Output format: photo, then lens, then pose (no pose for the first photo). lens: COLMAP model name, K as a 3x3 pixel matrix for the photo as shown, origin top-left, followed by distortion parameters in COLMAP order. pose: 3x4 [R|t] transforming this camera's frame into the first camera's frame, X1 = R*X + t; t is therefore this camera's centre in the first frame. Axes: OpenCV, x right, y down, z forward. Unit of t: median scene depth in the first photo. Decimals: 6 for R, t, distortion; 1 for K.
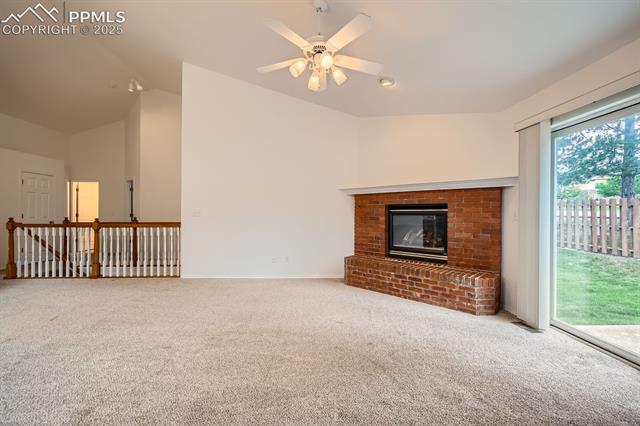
lens RADIAL K [[276.8, 0, 320.1], [0, 276.8, 212.0], [0, 0, 1]] dist [0.000051, 0.000001]
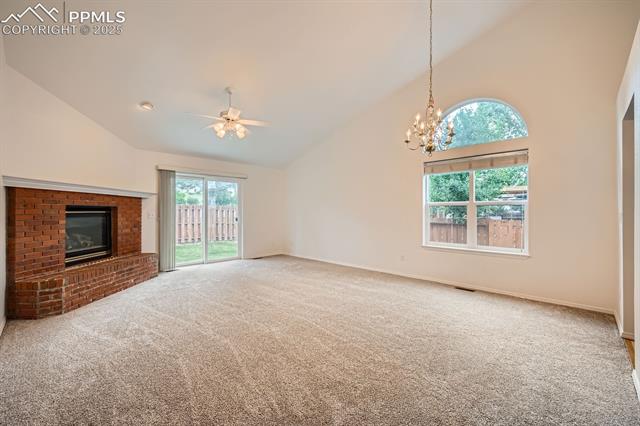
lens RADIAL K [[276.8, 0, 320.2], [0, 276.8, 212.4], [0, 0, 1]] dist [0.000051, 0.000001]
pose [[-0.699017, -0.002222, 0.715101, -1.033425], [0.000419, 0.999994, 0.003517, -0.008630], [-0.715105, 0.002758, -0.699012, 1.176984]]
